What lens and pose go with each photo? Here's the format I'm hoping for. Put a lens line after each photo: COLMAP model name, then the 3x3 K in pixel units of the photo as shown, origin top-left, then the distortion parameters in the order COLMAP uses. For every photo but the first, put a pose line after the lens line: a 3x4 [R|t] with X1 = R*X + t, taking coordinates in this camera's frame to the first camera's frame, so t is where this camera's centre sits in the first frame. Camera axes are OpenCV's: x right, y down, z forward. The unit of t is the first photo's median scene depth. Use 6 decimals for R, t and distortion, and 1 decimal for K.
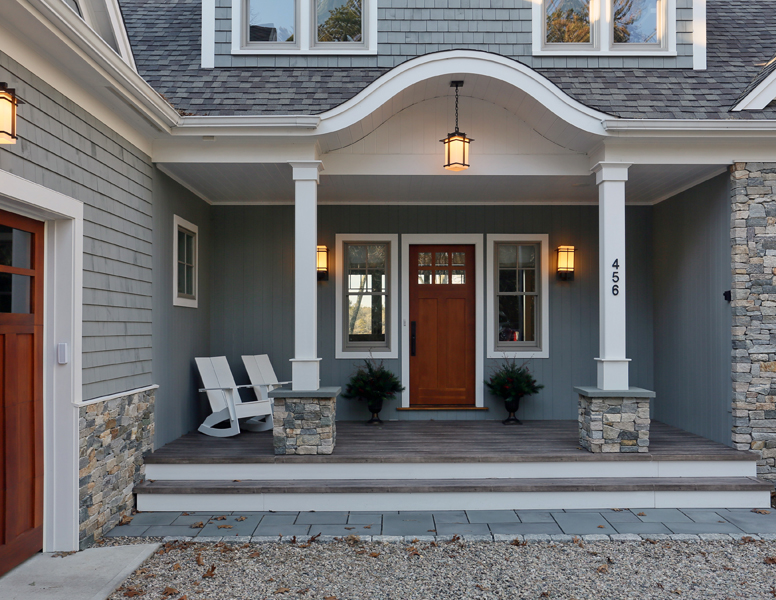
lens RADIAL K [[752.9, 0, 389.7], [0, 752.9, 310.5], [0, 0, 1]] dist [0.004870, -0.006503]
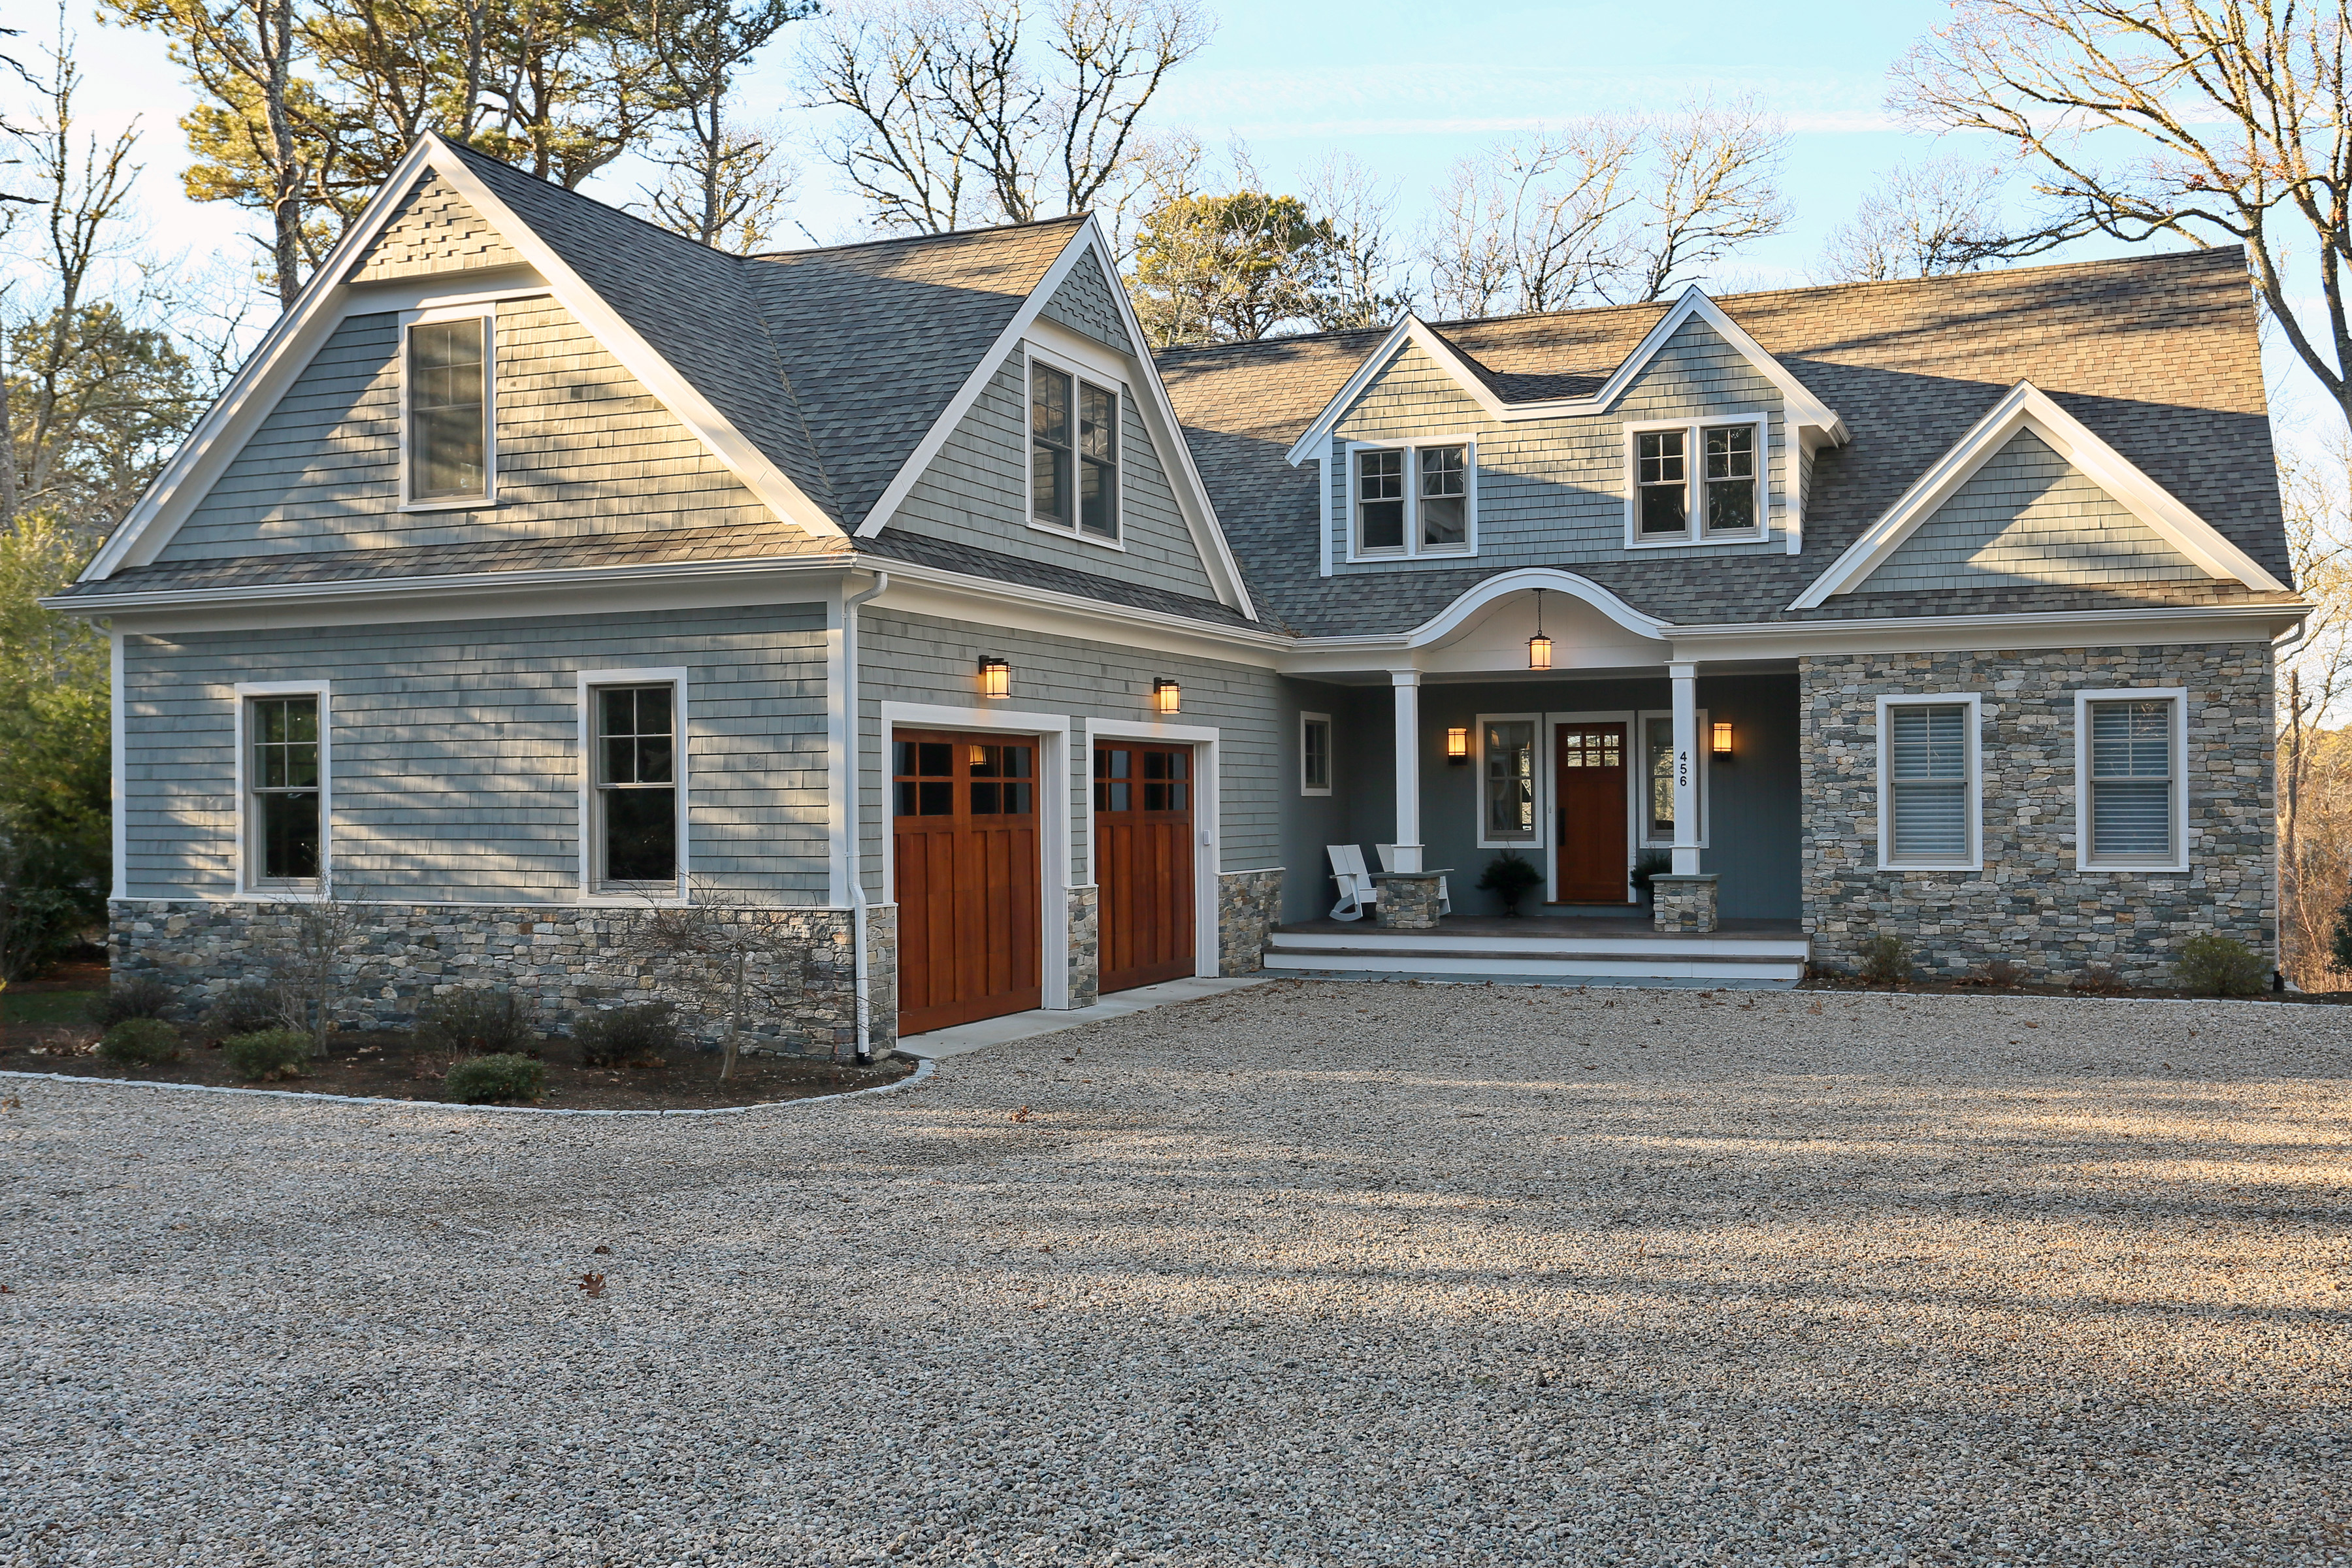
lens RADIAL K [[1985.6, 0, 1176.0], [0, 1985.6, 784.0], [0, 0, 1]] dist [-0.001846, -0.000536]
pose [[0.909209, -0.010118, -0.416217, 0.796899], [0.016025, 0.999814, 0.010702, -0.062527], [0.416031, -0.016400, 0.909202, -1.801456]]
